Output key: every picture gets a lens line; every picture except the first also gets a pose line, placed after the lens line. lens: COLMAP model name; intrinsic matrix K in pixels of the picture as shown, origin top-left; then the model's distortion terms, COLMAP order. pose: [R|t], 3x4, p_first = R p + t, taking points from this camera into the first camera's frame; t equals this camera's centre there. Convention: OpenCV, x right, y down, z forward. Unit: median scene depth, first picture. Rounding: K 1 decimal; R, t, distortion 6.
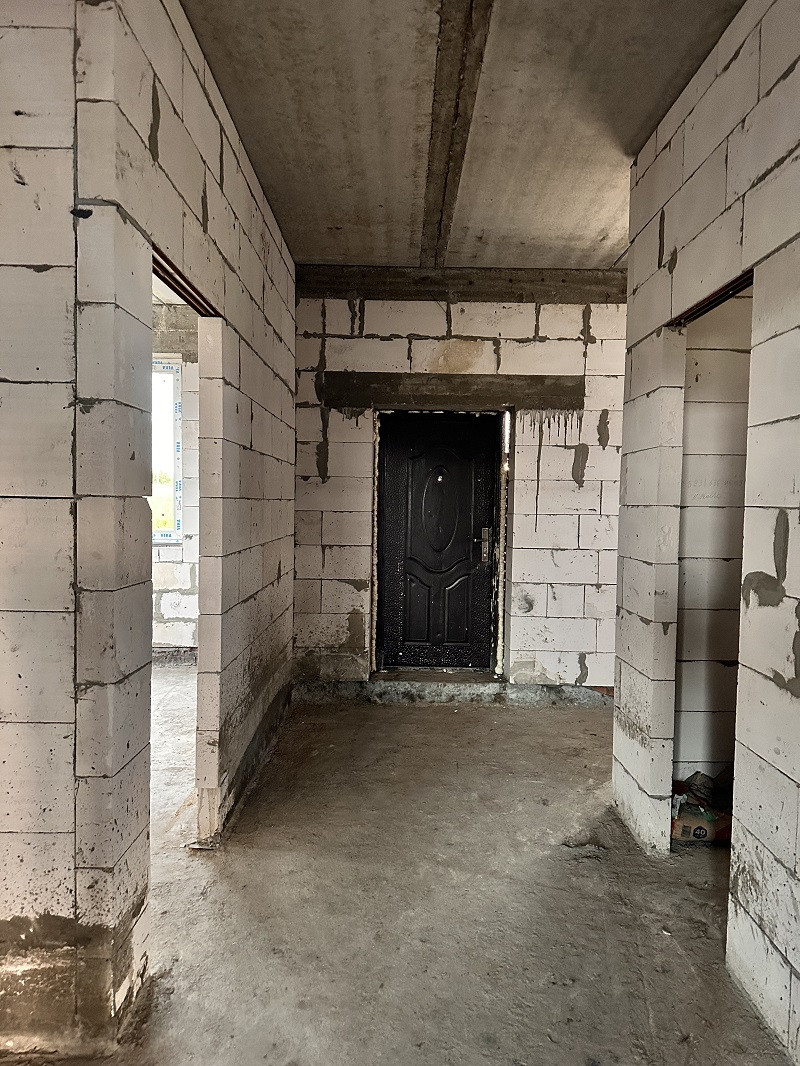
lens RADIAL K [[750.5, 0, 405.1], [0, 750.5, 537.2], [0, 0, 1]] dist [0.086200, -0.112181]
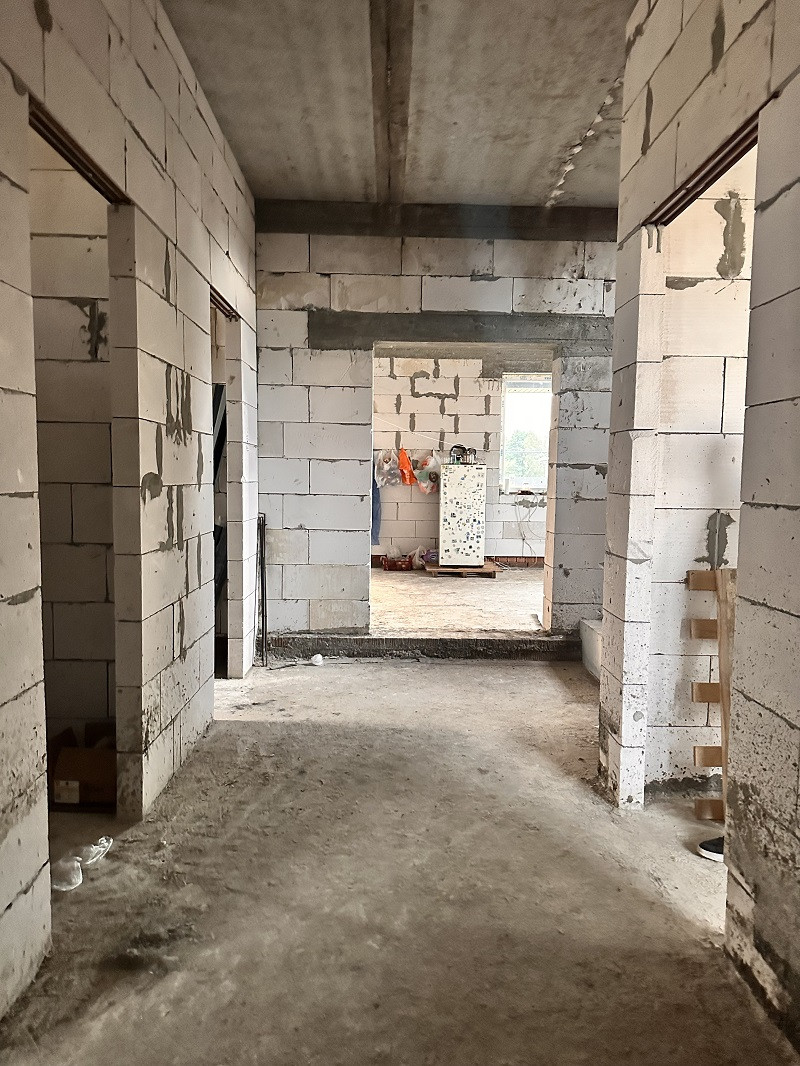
lens RADIAL K [[750.5, 0, 405.1], [0, 750.5, 537.2], [0, 0, 1]] dist [0.086200, -0.112181]
pose [[-0.999428, -0.029910, -0.015764, 0.045562], [-0.031713, 0.990959, 0.130361, -0.019924], [0.011722, 0.130787, -0.991341, 1.752217]]
